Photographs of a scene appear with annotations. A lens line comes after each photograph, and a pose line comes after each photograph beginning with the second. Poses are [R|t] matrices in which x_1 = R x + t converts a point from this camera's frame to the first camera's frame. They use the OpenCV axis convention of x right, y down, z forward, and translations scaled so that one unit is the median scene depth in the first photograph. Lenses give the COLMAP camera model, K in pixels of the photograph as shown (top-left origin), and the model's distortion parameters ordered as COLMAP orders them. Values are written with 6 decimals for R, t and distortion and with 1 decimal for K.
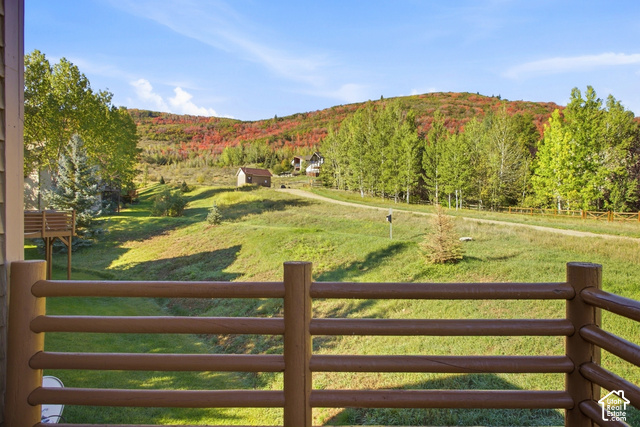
lens RADIAL K [[427.8, 0, 320.0], [0, 427.8, 213.5], [0, 0, 1]] dist [-0.002737, 0.001949]
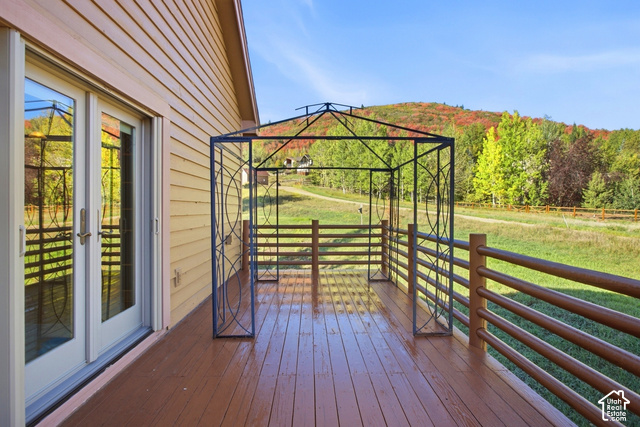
lens RADIAL K [[427.8, 0, 320.0], [0, 427.8, 213.5], [0, 0, 1]] dist [-0.002737, 0.001949]
pose [[0.999438, -0.000080, 0.033528, -0.014309], [-0.000457, 0.999871, 0.016028, -0.000620], [-0.033525, -0.016034, 0.999309, -0.284409]]
